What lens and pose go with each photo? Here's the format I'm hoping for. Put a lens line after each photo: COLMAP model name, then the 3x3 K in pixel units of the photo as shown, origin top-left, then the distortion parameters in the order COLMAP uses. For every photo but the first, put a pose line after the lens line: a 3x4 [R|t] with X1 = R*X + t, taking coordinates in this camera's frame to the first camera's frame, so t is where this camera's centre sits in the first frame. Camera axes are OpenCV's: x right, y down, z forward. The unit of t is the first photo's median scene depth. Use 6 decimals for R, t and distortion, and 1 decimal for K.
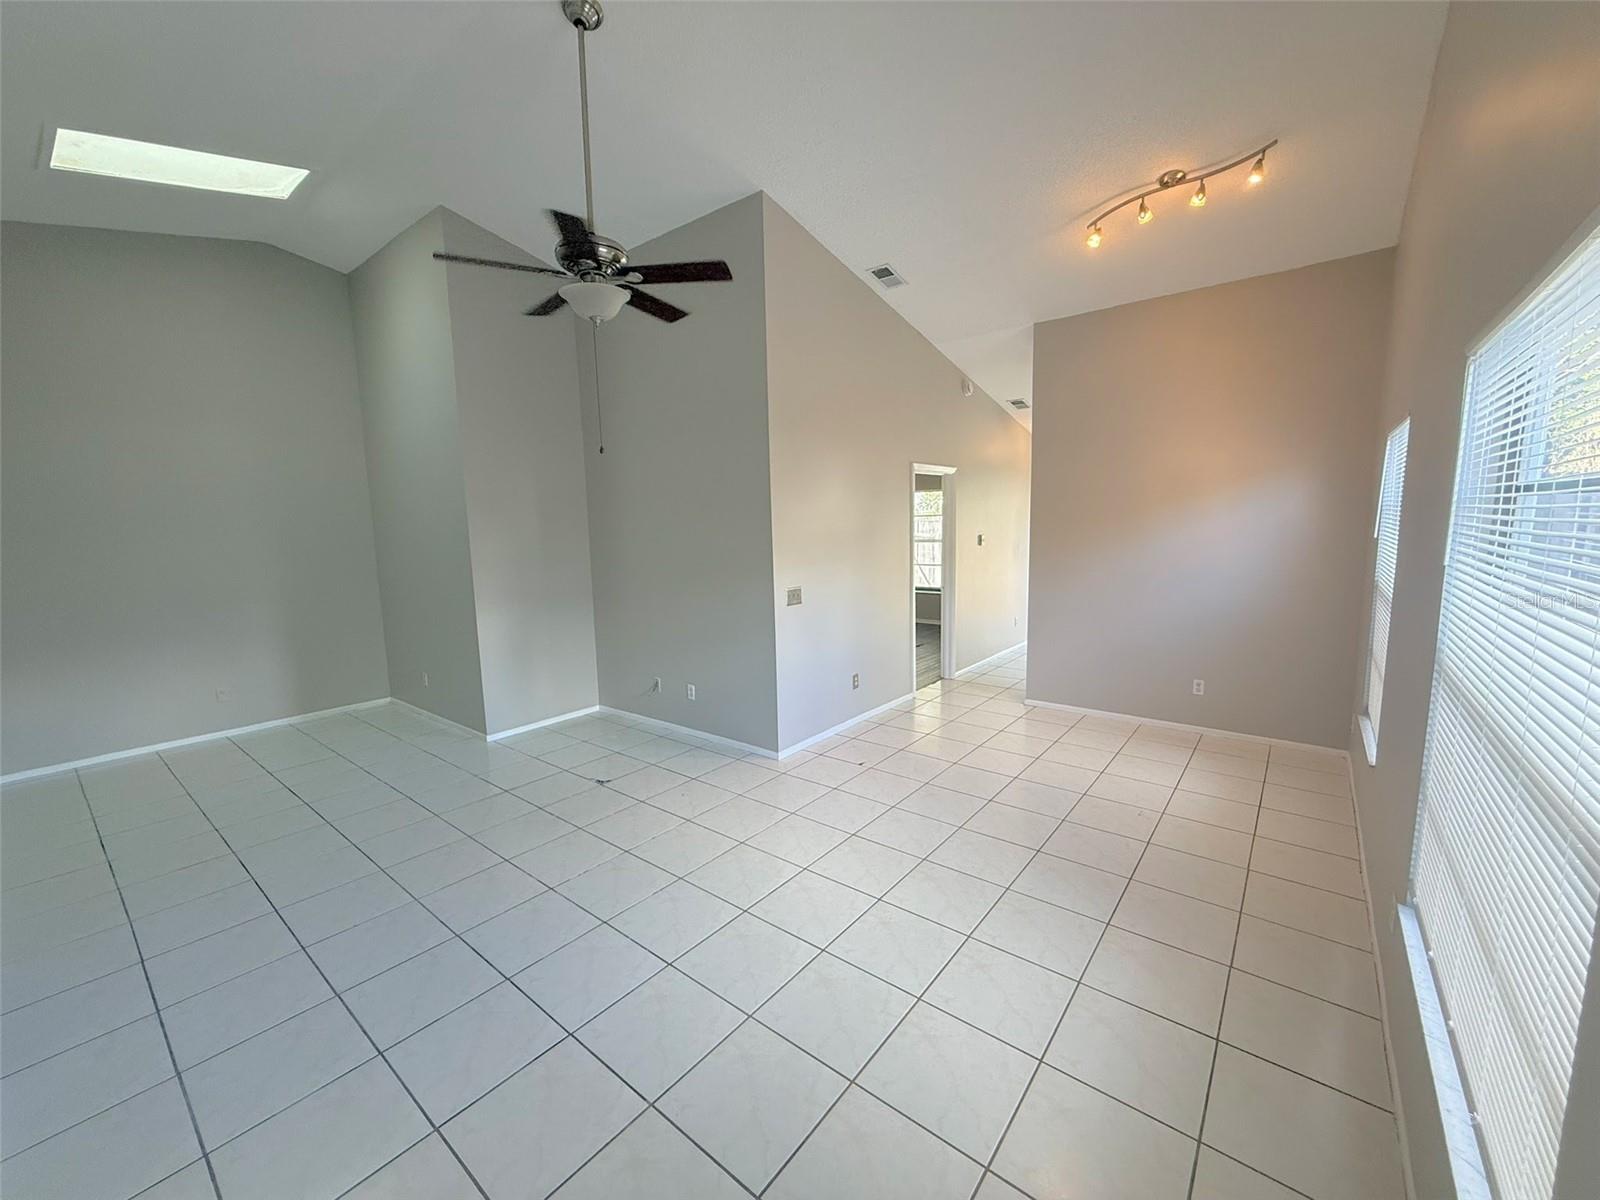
lens RADIAL K [[640.2, 0, 794.3], [0, 640.2, 599.6], [0, 0, 1]] dist [0.003939, 0.000486]
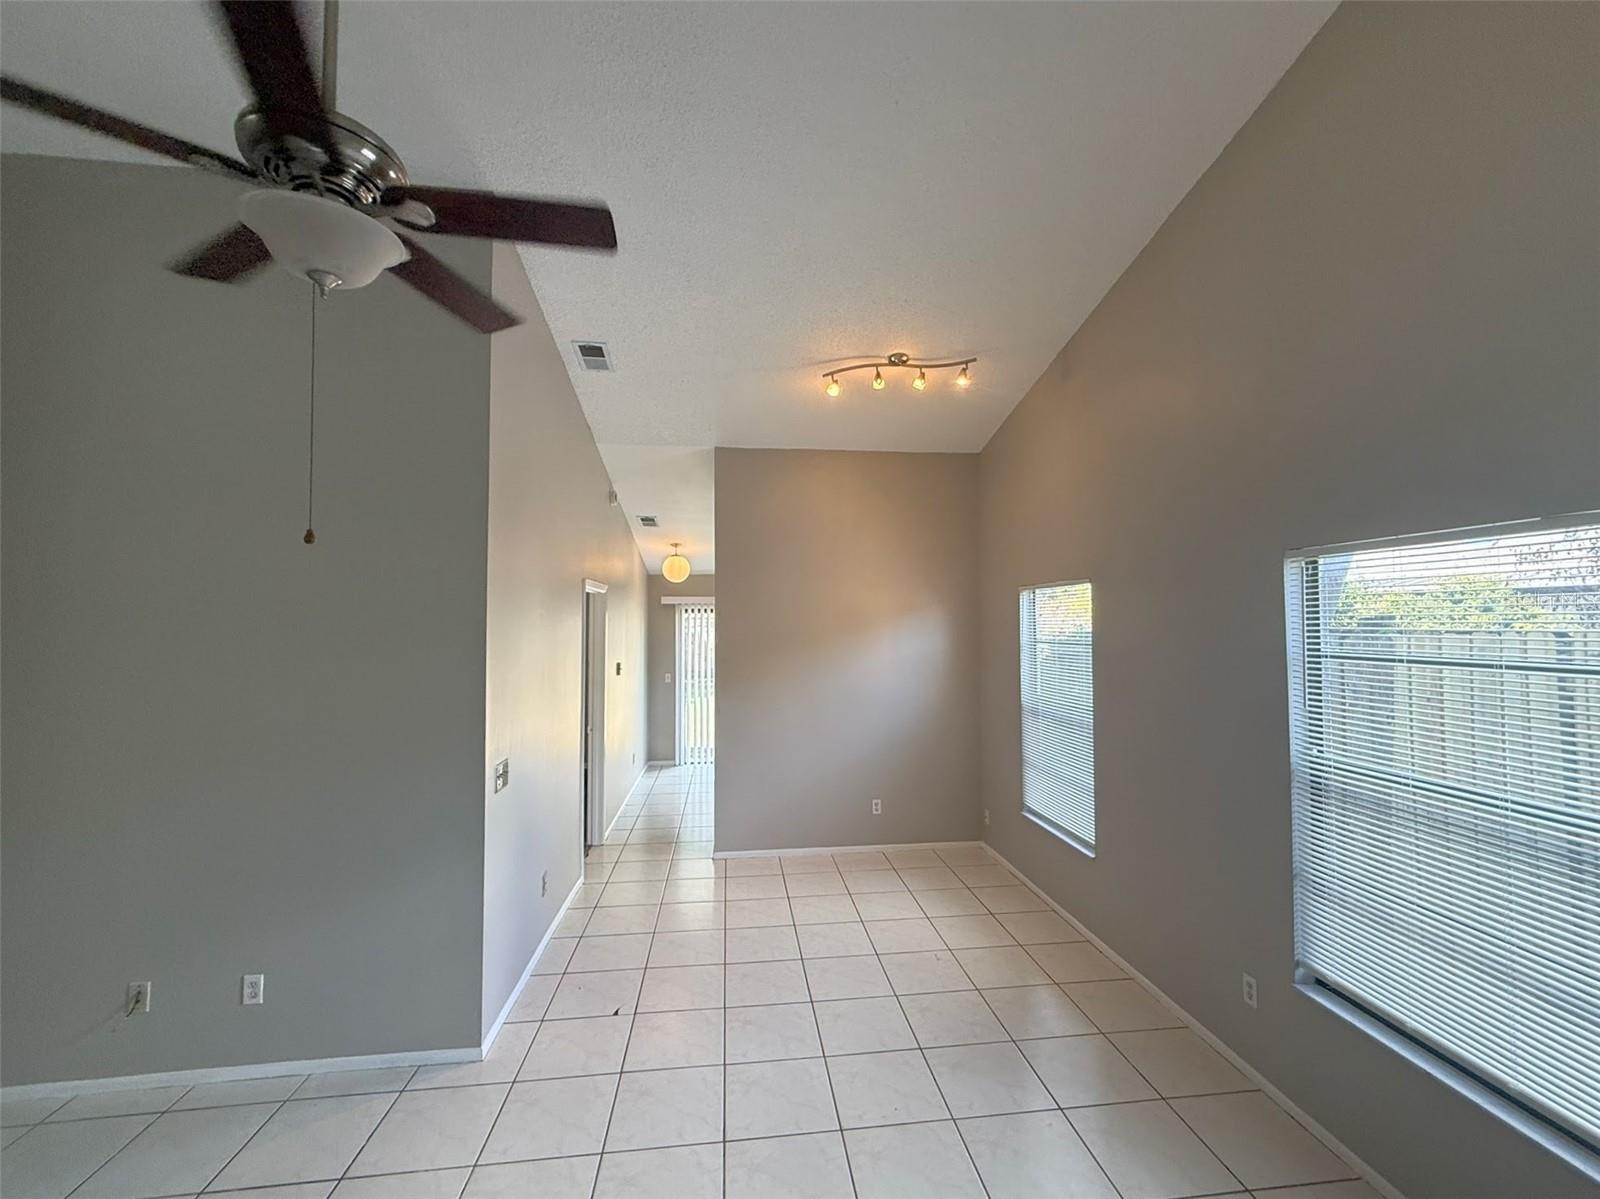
lens RADIAL K [[663.3, 0, 806.7], [0, 663.3, 602.1], [0, 0, 1]] dist [0.001491, 0.000377]
pose [[0.694421, 0.043423, 0.718257, -0.277421], [0.076049, 0.988158, -0.133266, -0.066683], [-0.715539, 0.147165, 0.682896, 0.295771]]
